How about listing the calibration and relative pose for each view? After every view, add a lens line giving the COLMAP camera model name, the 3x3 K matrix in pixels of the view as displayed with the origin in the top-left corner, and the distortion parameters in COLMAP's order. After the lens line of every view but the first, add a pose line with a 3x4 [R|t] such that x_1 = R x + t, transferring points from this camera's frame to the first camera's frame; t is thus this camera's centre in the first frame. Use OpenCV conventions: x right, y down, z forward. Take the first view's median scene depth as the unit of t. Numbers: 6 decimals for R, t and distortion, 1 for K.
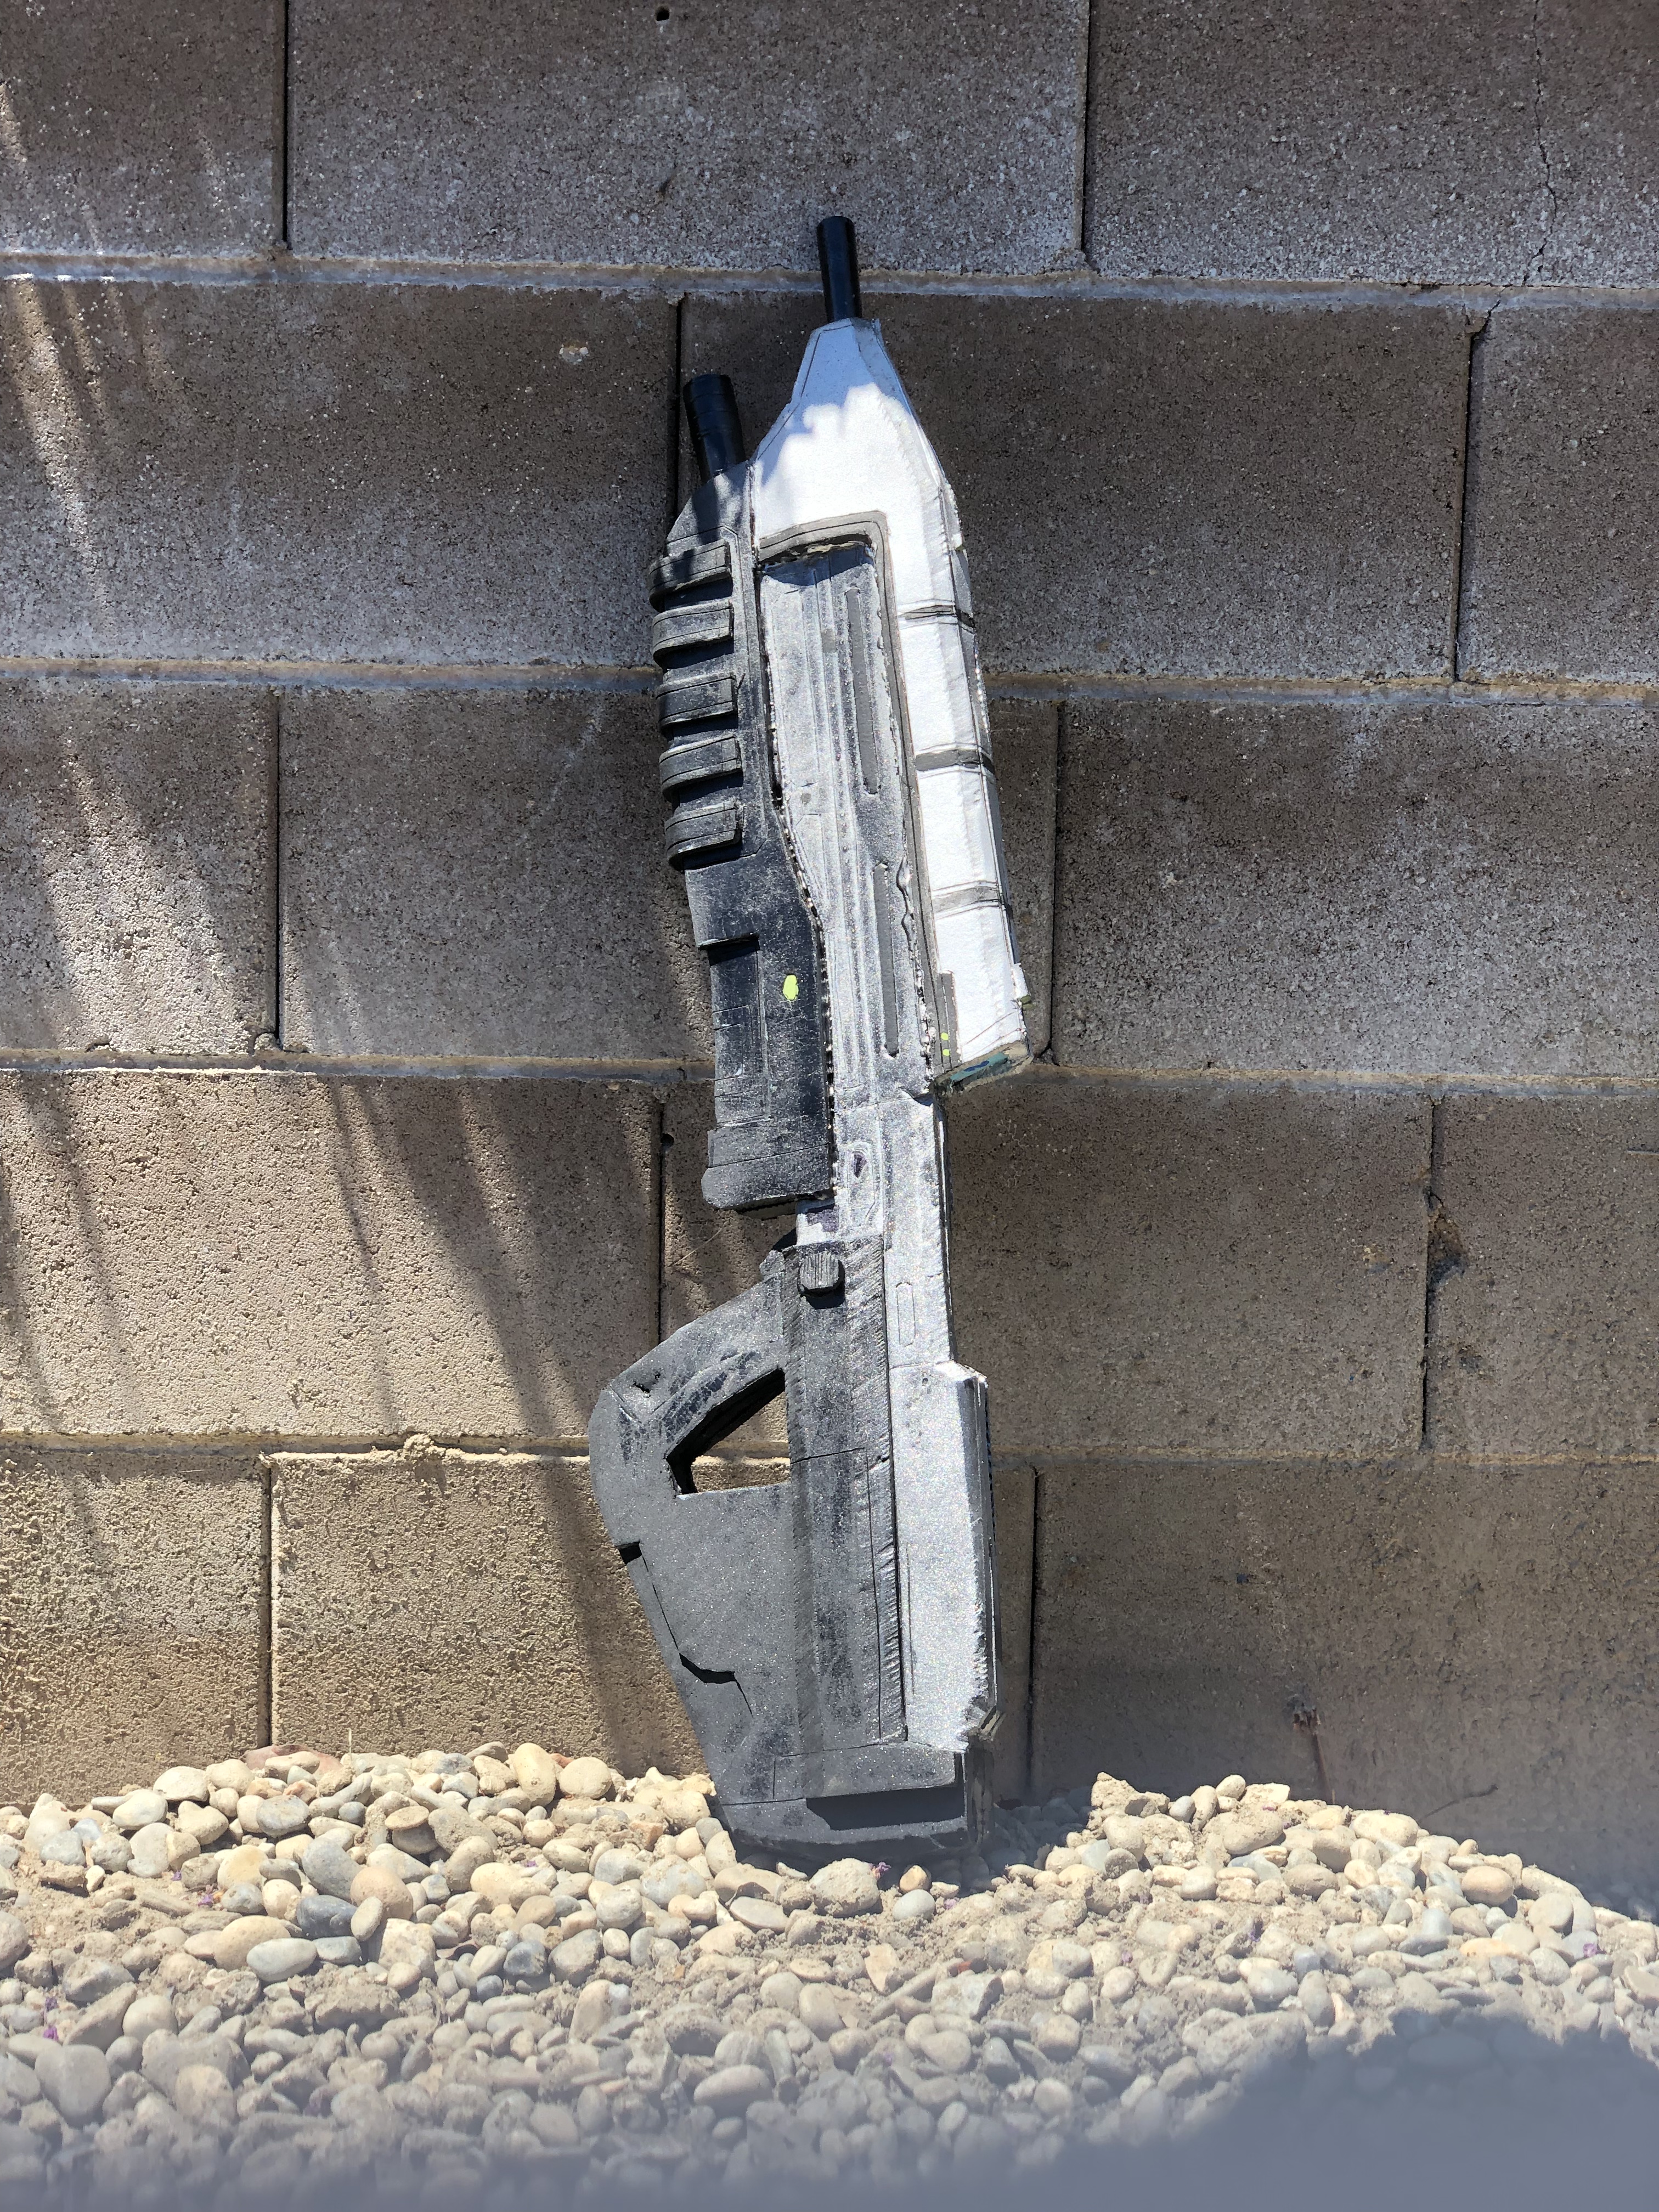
lens RADIAL K [[3250.7, 0, 833.6], [0, 3250.7, 1075.5], [0, 0, 1]] dist [0.018467, 0.000000]
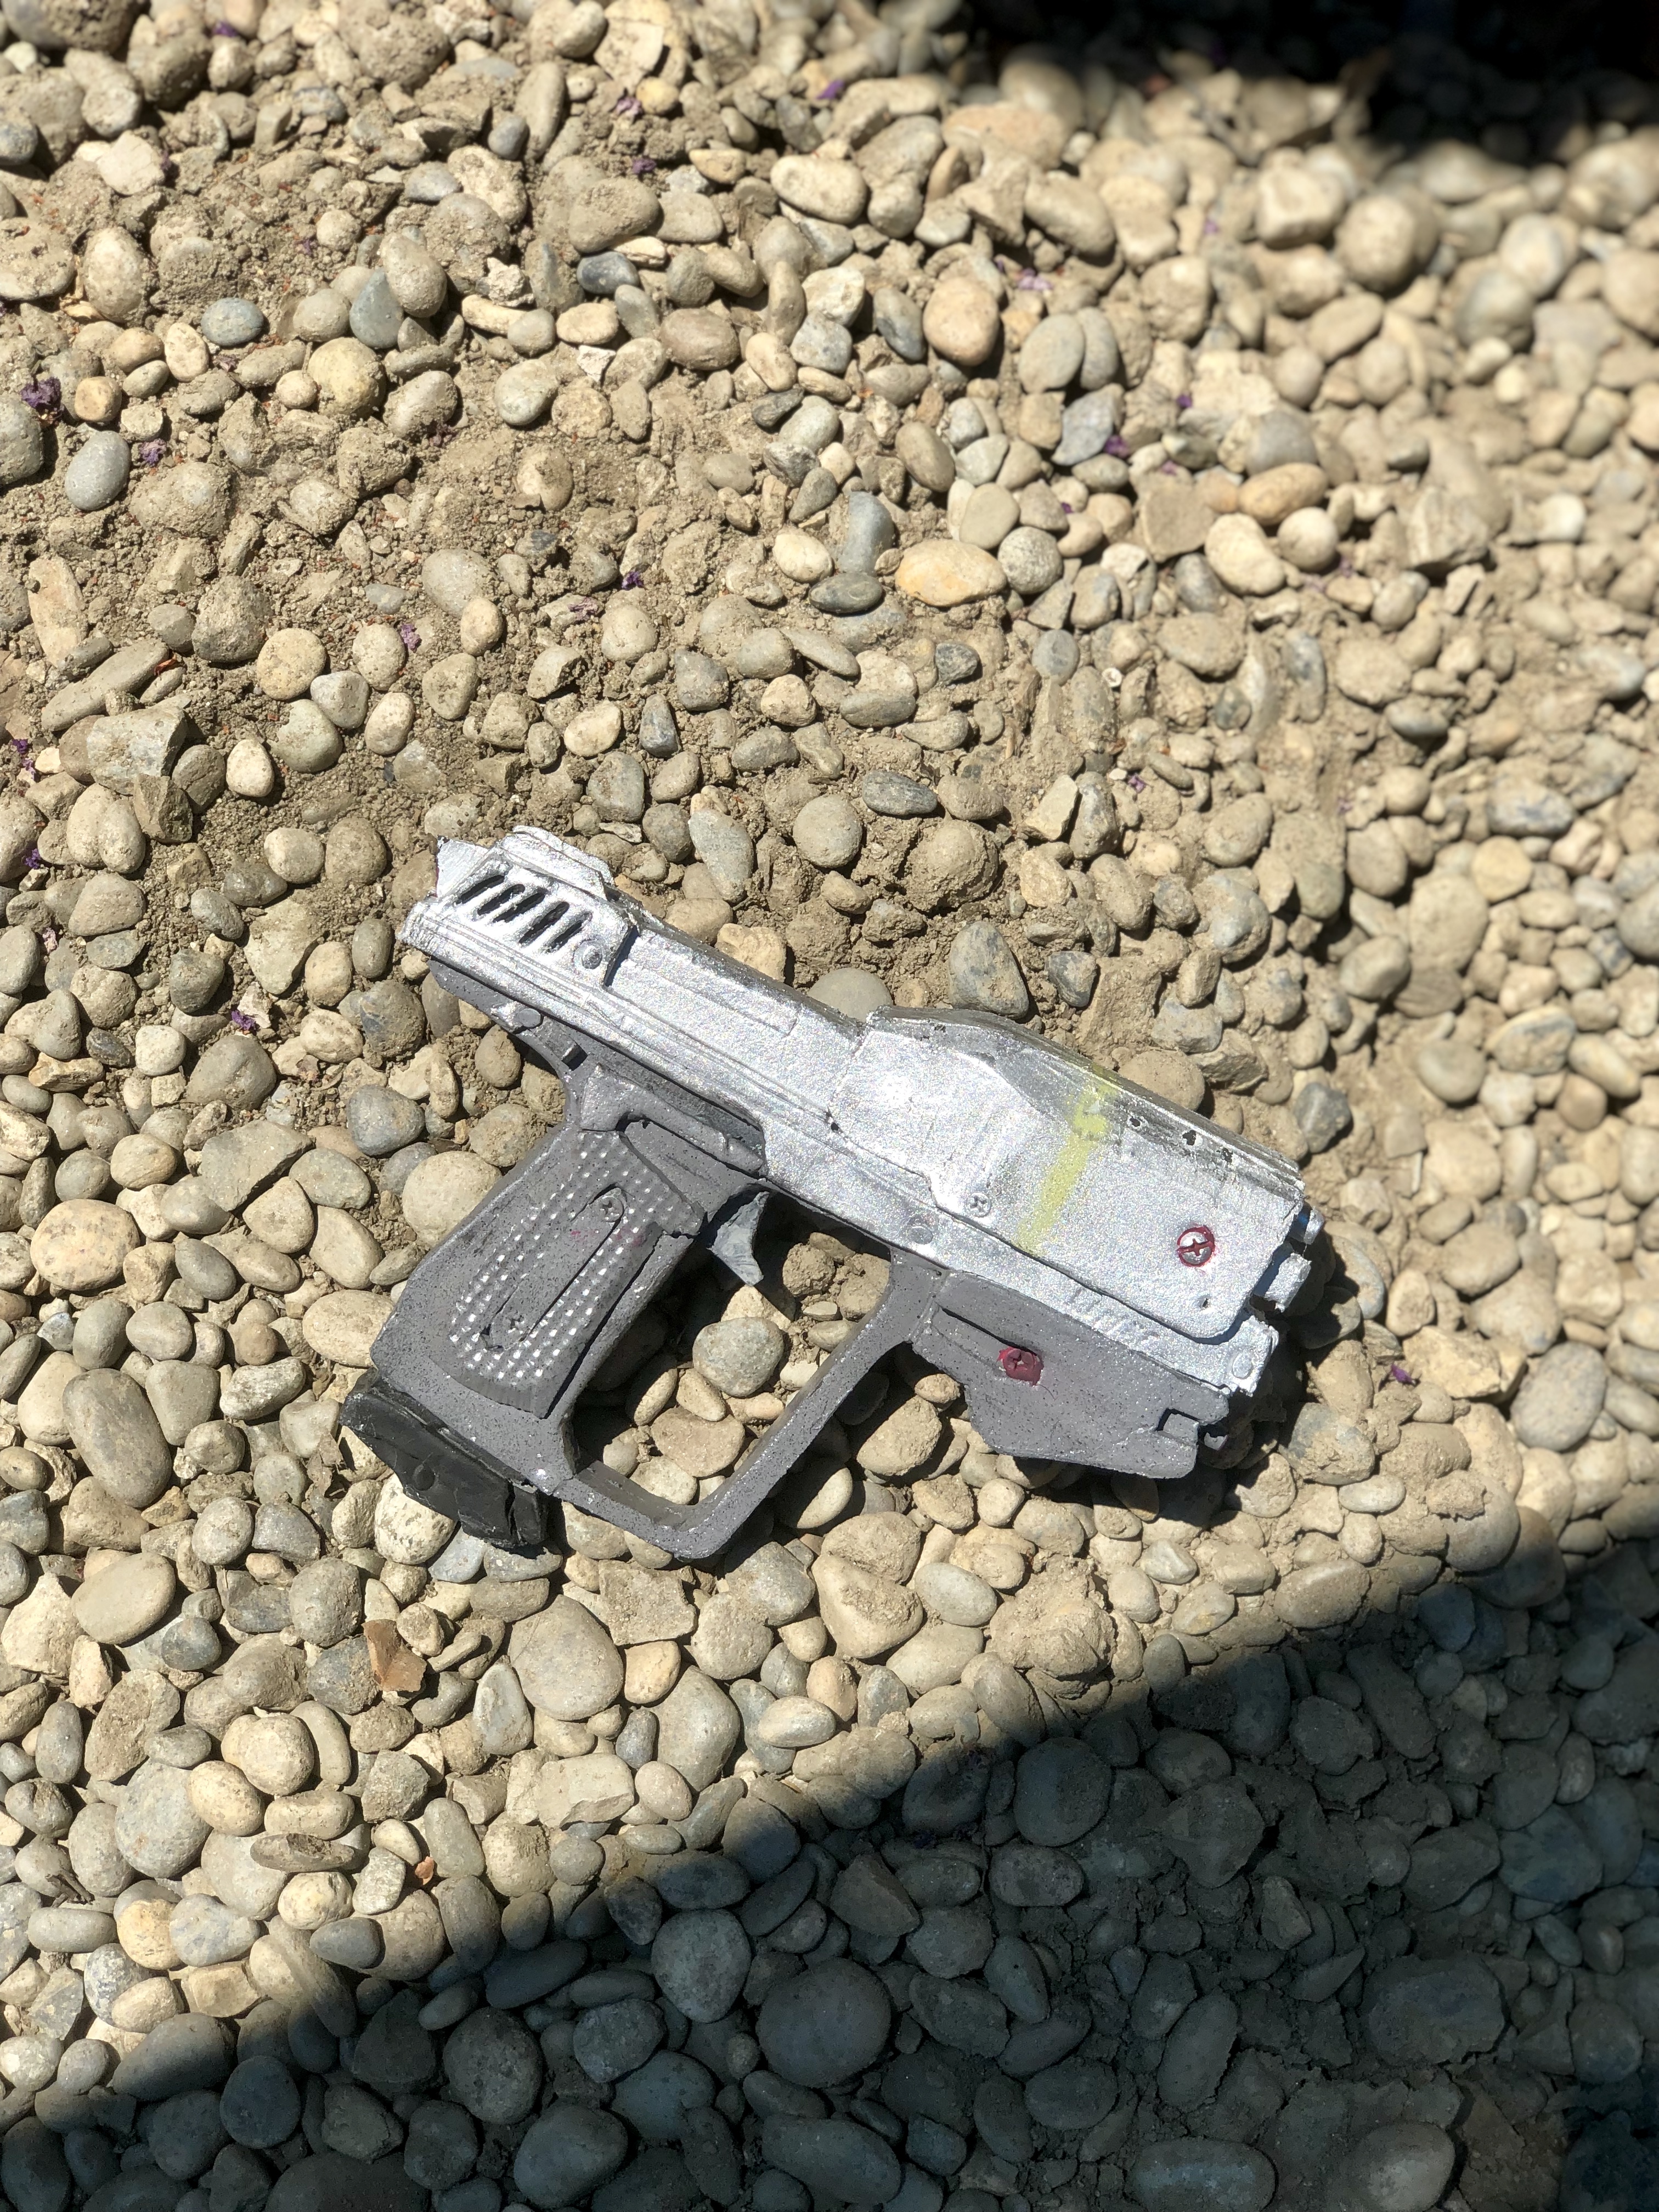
lens RADIAL K [[3250.7, 0, 772.0], [0, 3250.7, 1124.1], [0, 0, 1]] dist [0.018467, 0.000000]
pose [[0.994715, -0.091834, 0.045926, 0.100277], [-0.001744, 0.432102, 0.901823, -0.239205], [-0.102663, -0.897137, 0.429658, 0.489839]]
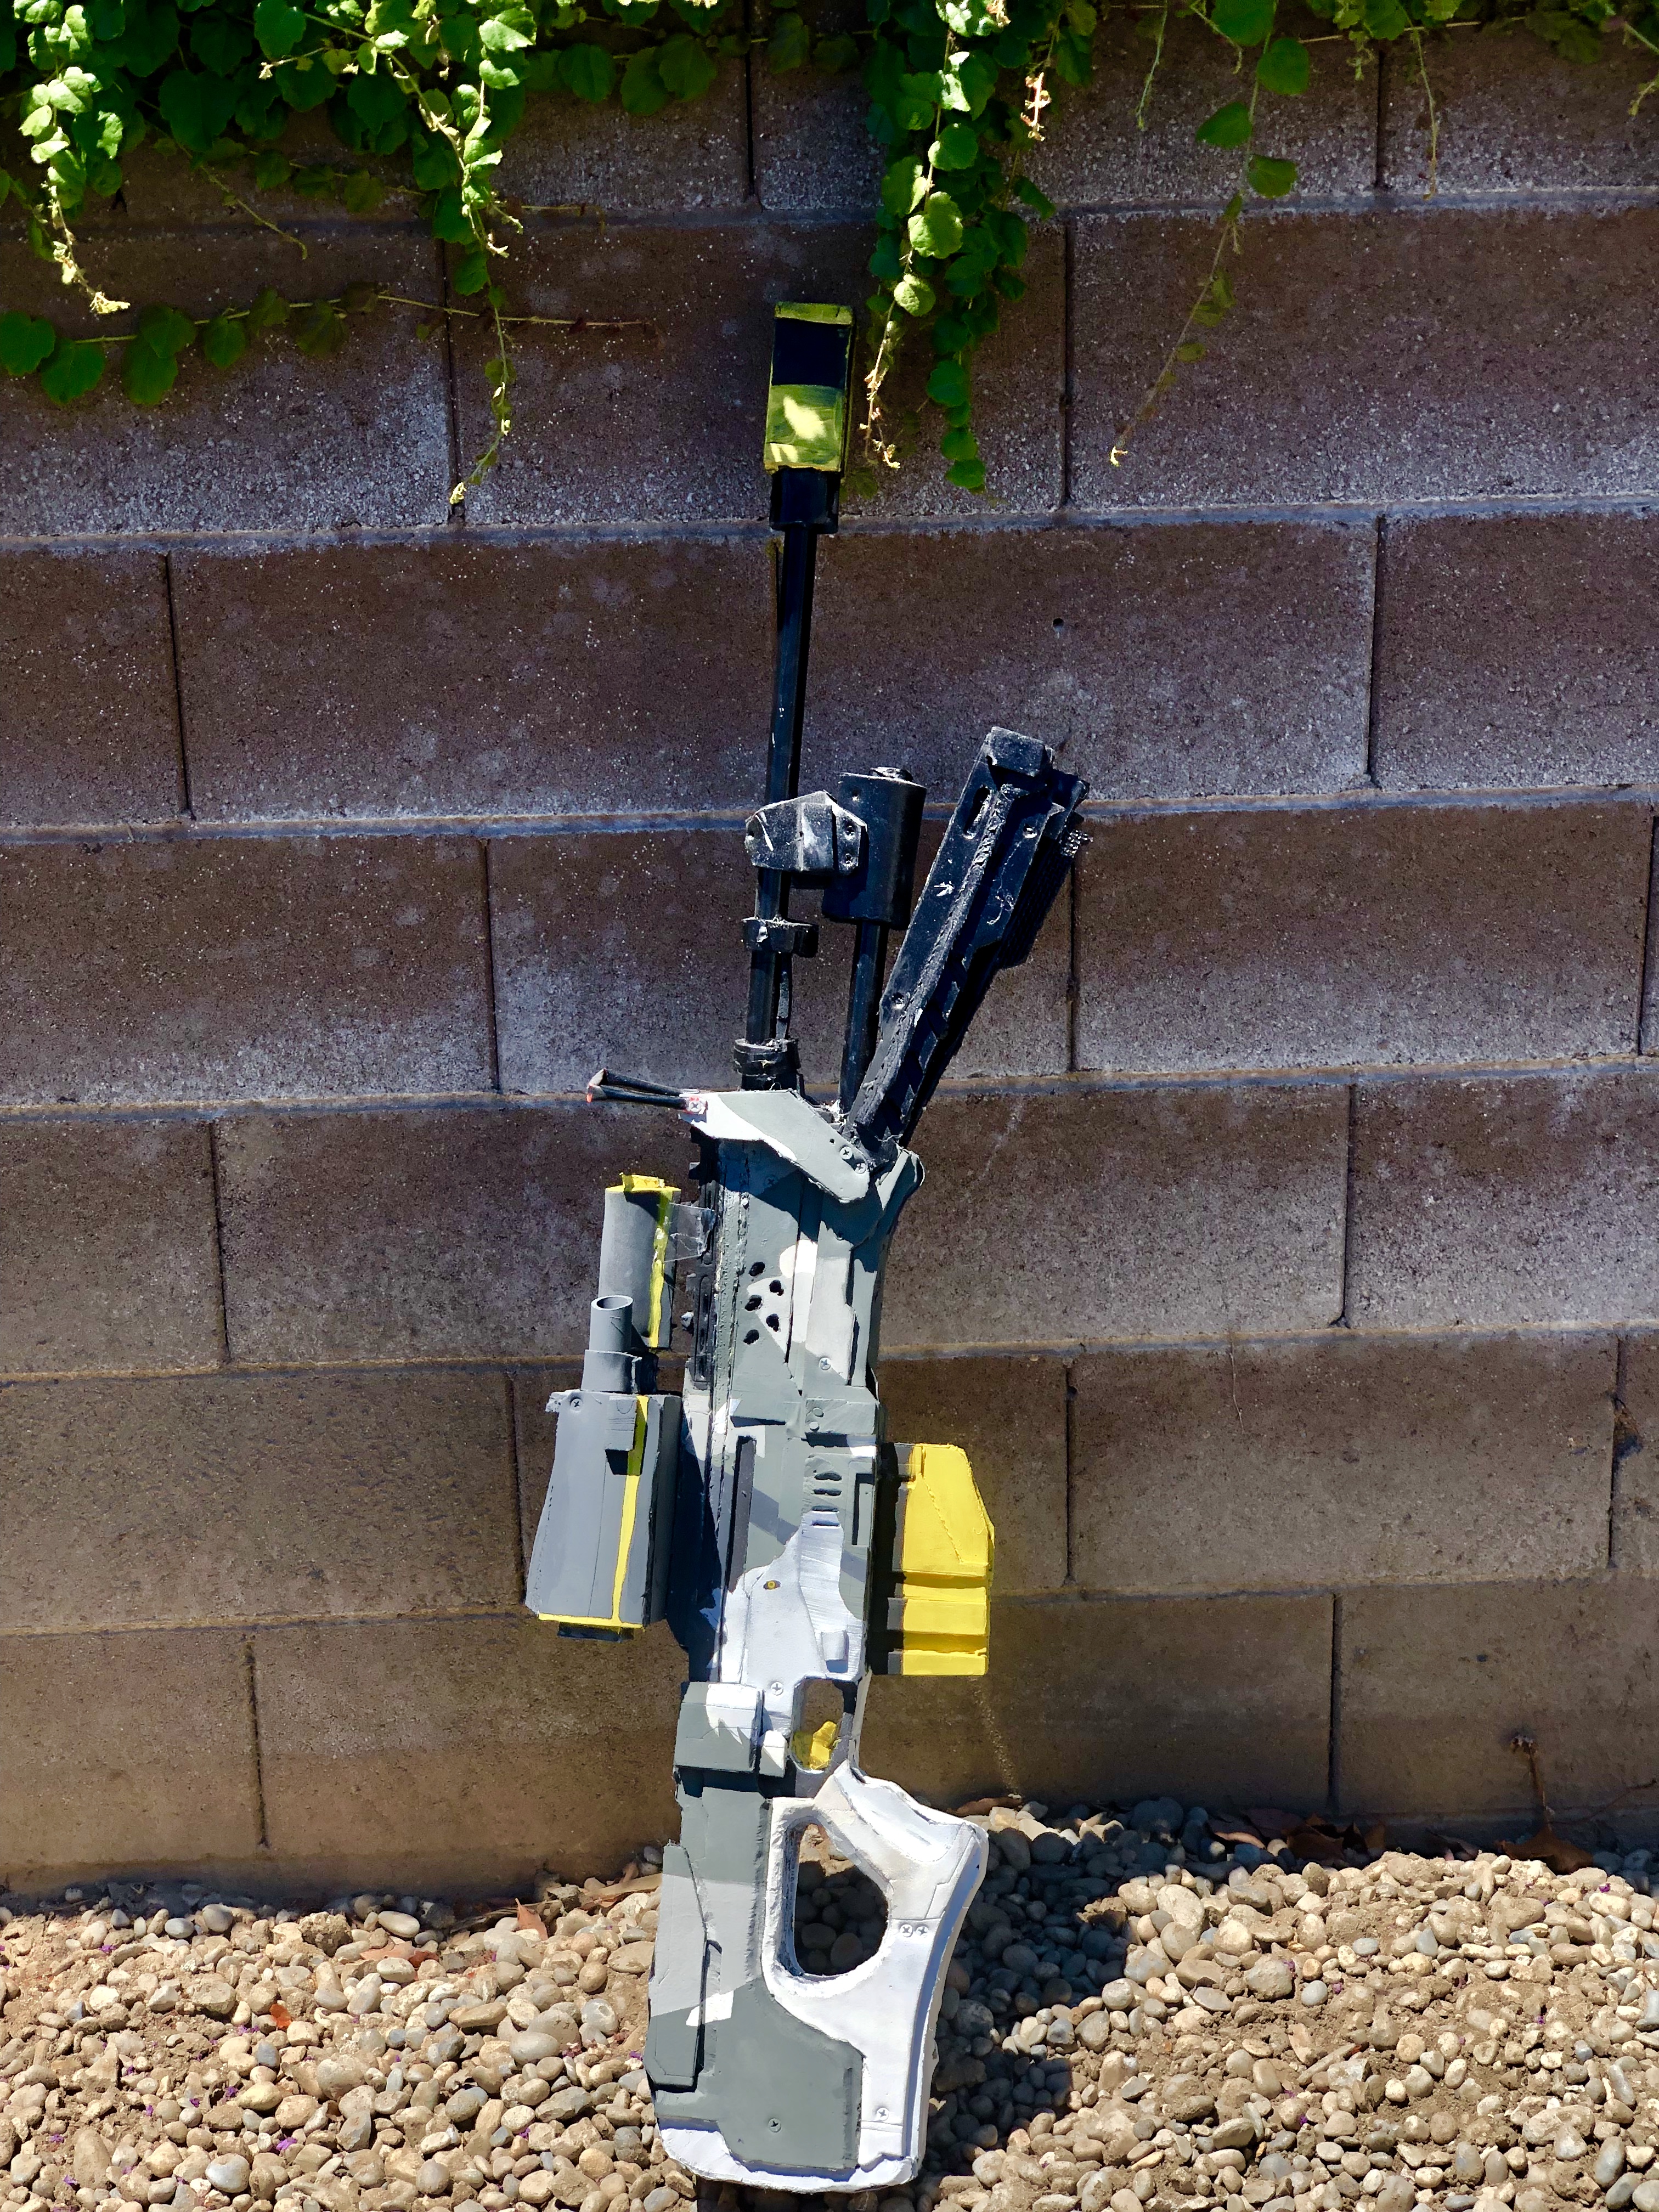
lens RADIAL K [[3250.7, 0, 813.8], [0, 3250.7, 1064.4], [0, 0, 1]] dist [0.018467, 0.000000]
pose [[0.998909, -0.046678, 0.001037, -0.162433], [0.045484, 0.977884, 0.204145, -0.422222], [-0.010543, -0.203875, 0.978940, -0.353981]]
